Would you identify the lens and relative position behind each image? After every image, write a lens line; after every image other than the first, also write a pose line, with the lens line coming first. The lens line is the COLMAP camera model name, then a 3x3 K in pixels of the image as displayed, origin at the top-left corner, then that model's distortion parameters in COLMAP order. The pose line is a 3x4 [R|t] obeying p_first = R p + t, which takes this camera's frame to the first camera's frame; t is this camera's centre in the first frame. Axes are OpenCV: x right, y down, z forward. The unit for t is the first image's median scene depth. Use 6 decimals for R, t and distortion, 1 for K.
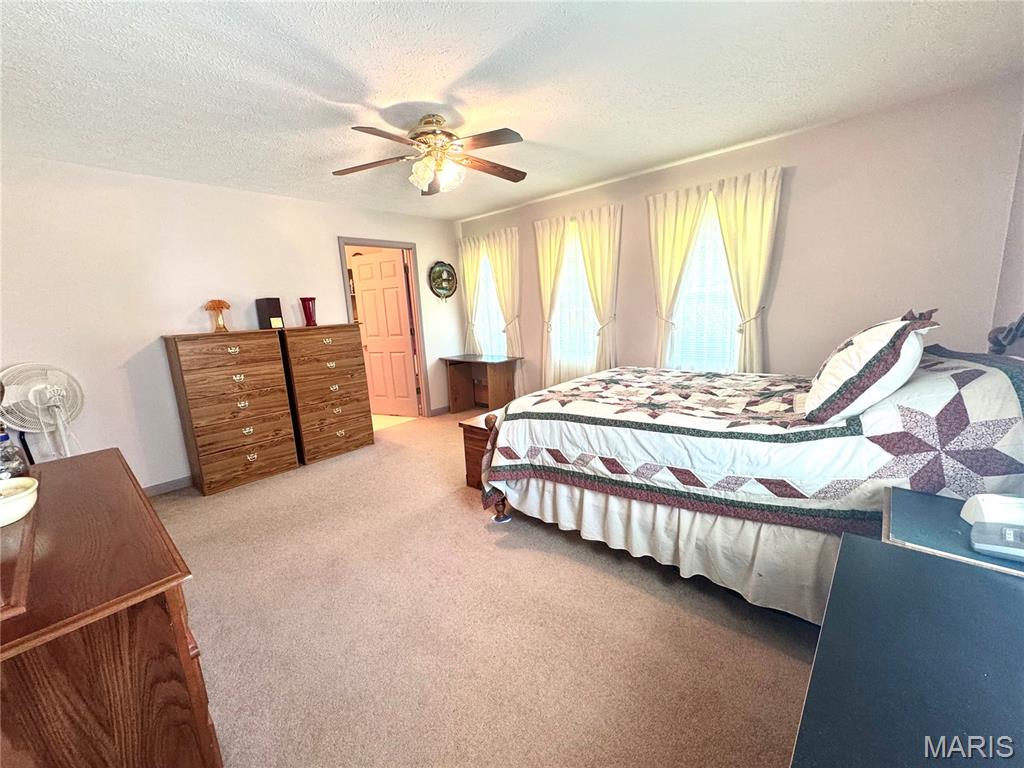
lens RADIAL K [[410.8, 0, 513.8], [0, 410.8, 386.9], [0, 0, 1]] dist [0.002122, 0.000608]
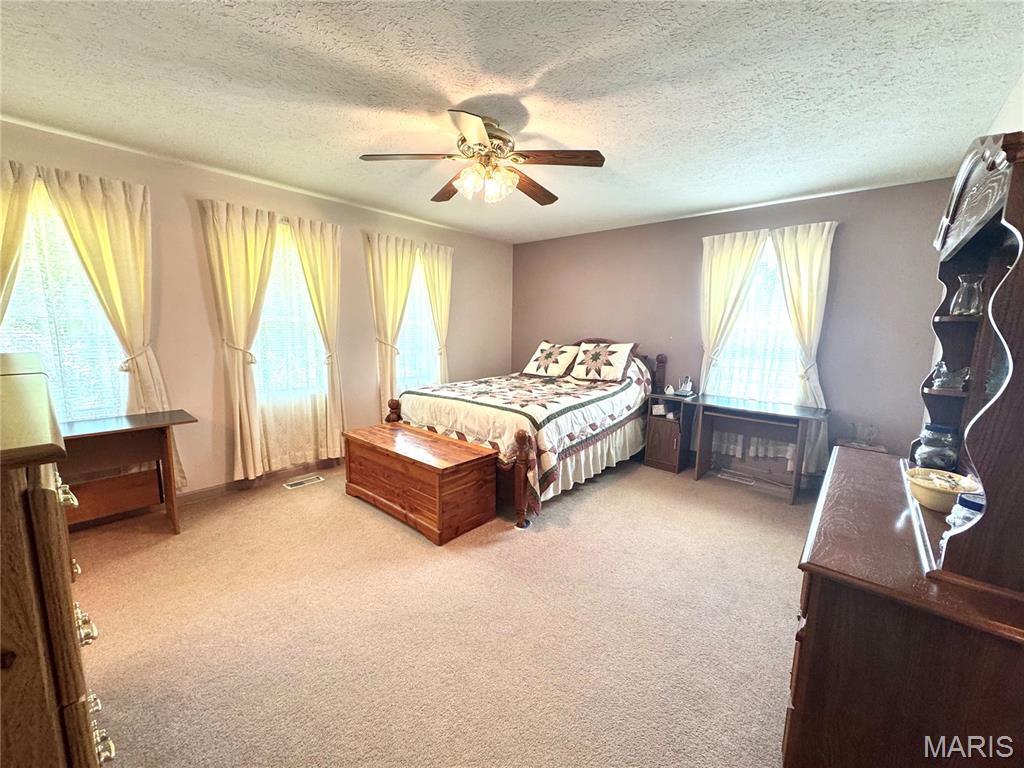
lens RADIAL K [[410.8, 0, 515.0], [0, 410.8, 387.3], [0, 0, 1]] dist [0.002122, 0.000608]
pose [[-0.011935, -0.095062, 0.995400, -1.324460], [0.176506, 0.979639, 0.095674, -0.174530], [-0.984227, 0.176836, 0.005087, 1.181378]]
